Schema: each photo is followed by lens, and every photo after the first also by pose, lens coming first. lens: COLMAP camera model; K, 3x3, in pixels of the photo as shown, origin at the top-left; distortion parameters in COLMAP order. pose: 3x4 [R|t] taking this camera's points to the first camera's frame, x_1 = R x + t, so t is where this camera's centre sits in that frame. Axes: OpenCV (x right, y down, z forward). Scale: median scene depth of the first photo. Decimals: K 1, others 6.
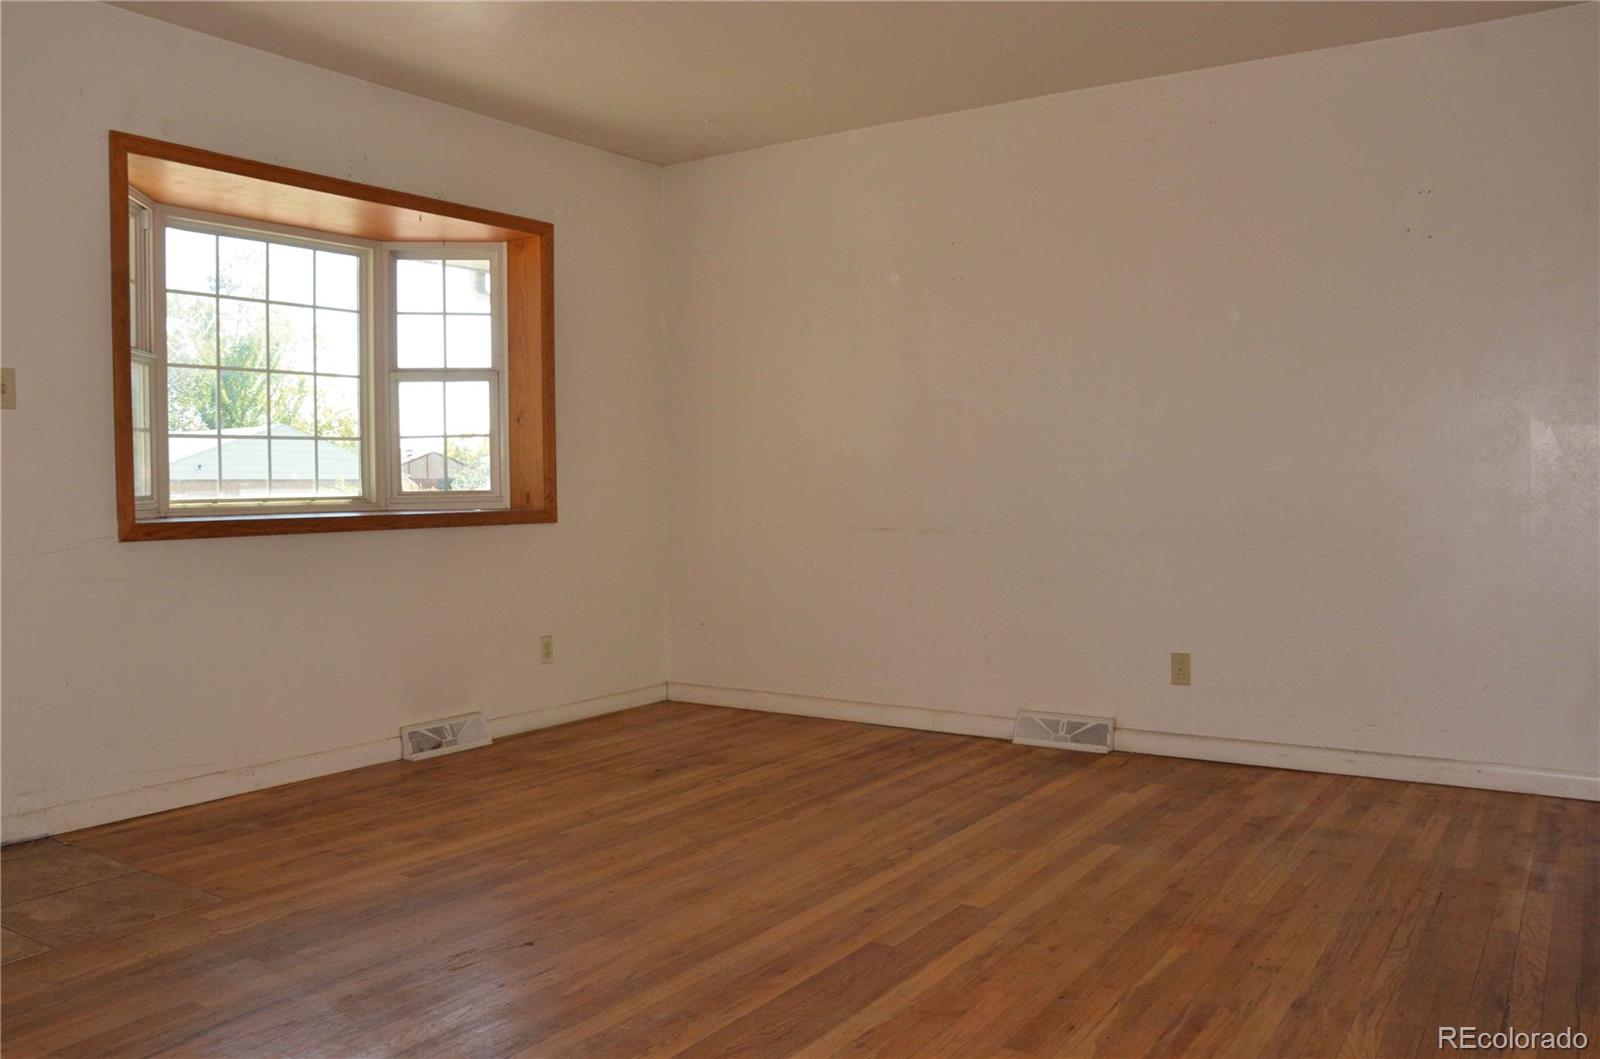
lens RADIAL K [[1251.7, 0, 796.7], [0, 1251.7, 528.6], [0, 0, 1]] dist [-0.134860, 0.037908]
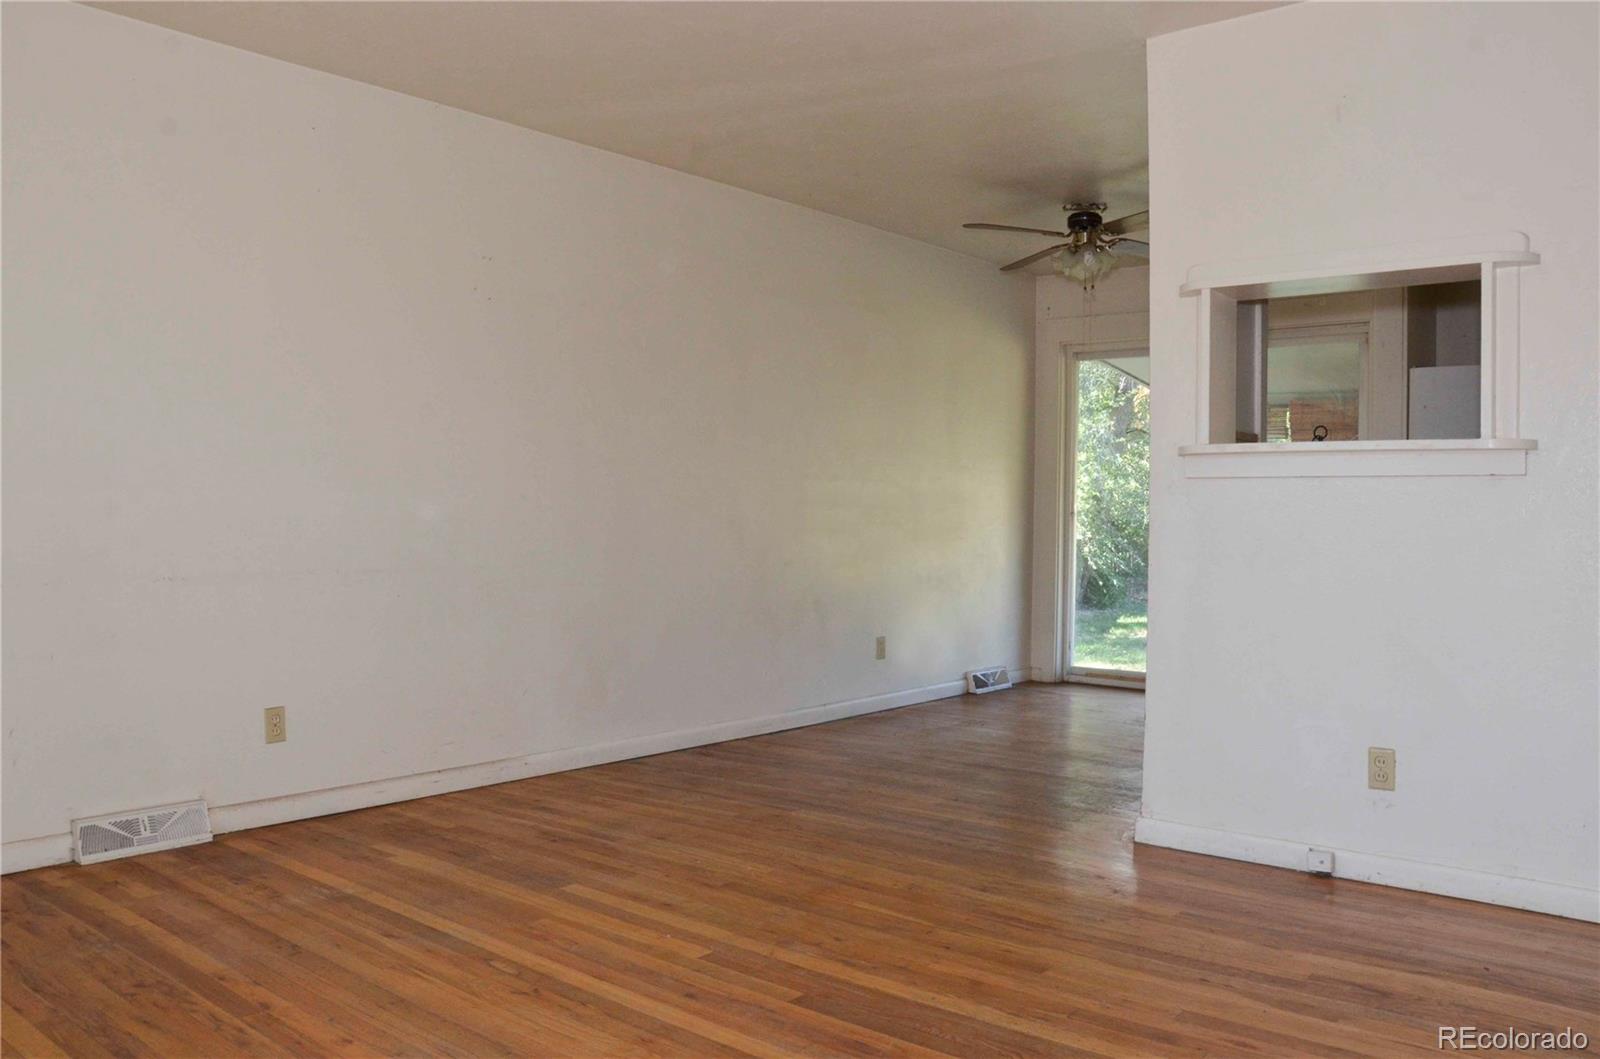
lens RADIAL K [[1251.7, 0, 803.4], [0, 1251.7, 533.1], [0, 0, 1]] dist [-0.134860, 0.037908]
pose [[0.098871, -0.009898, 0.995051, -0.764414], [0.027560, 0.999594, 0.007204, -0.030099], [-0.994719, 0.026711, 0.099104, 0.766556]]
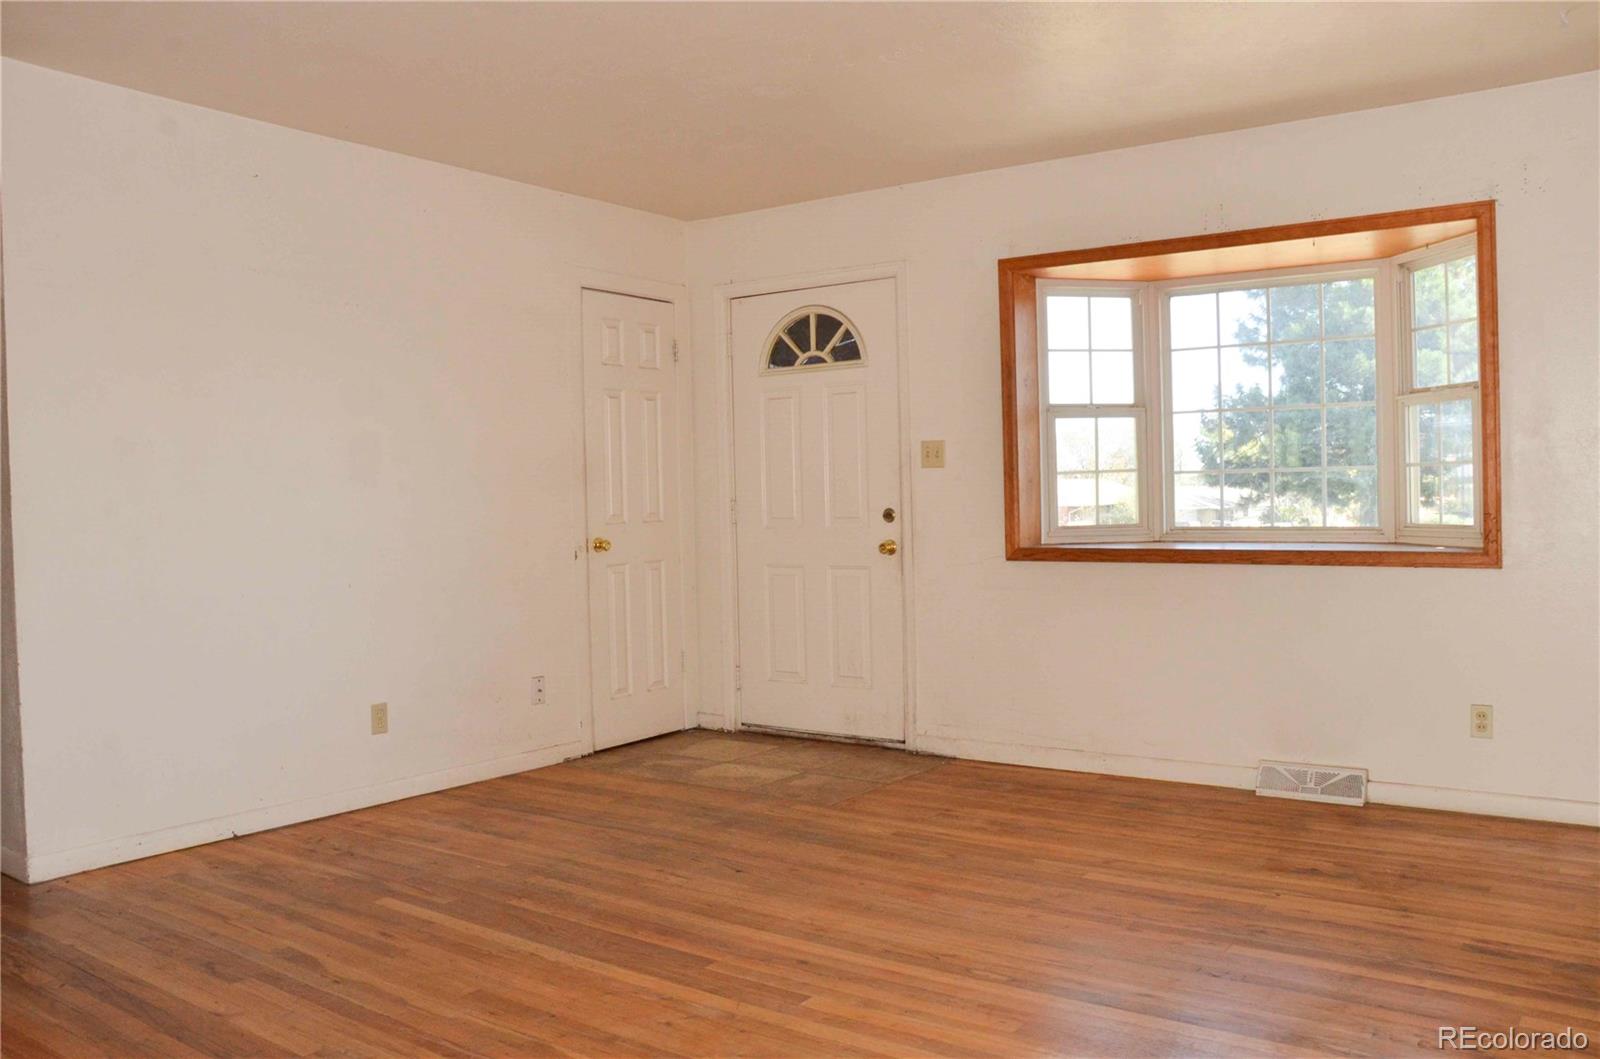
lens RADIAL K [[1251.7, 0, 795.9], [0, 1251.7, 530.7], [0, 0, 1]] dist [-0.134860, 0.037908]
pose [[-0.016740, 0.041670, -0.998991, 1.011742], [-0.018097, 0.998955, 0.041972, -0.091897], [0.999696, 0.018782, -0.015968, 0.938231]]
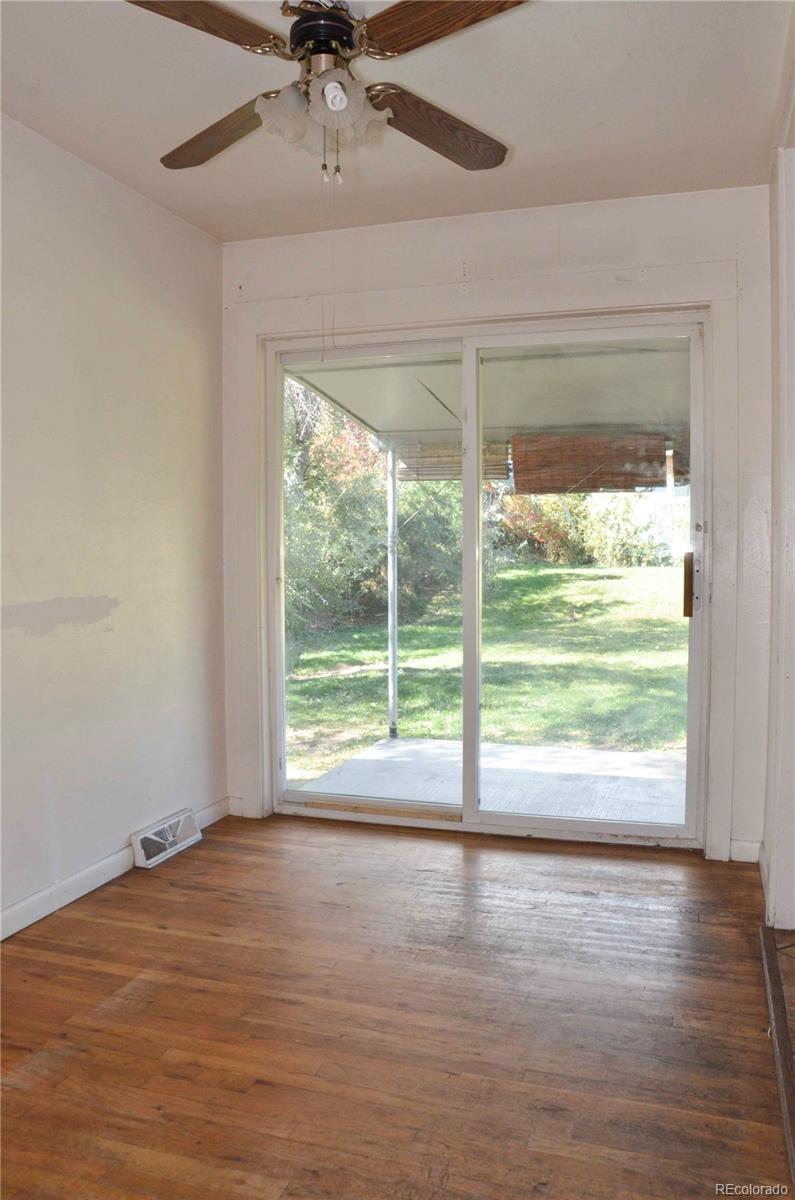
lens RADIAL K [[938.8, 0, 403.1], [0, 938.8, 603.1], [0, 0, 1]] dist [-0.134860, 0.037908]
pose [[-0.275040, -0.051448, 0.960055, -0.600217], [0.044900, 0.996790, 0.066280, -0.037309], [-0.960384, 0.061336, -0.271847, 0.753436]]
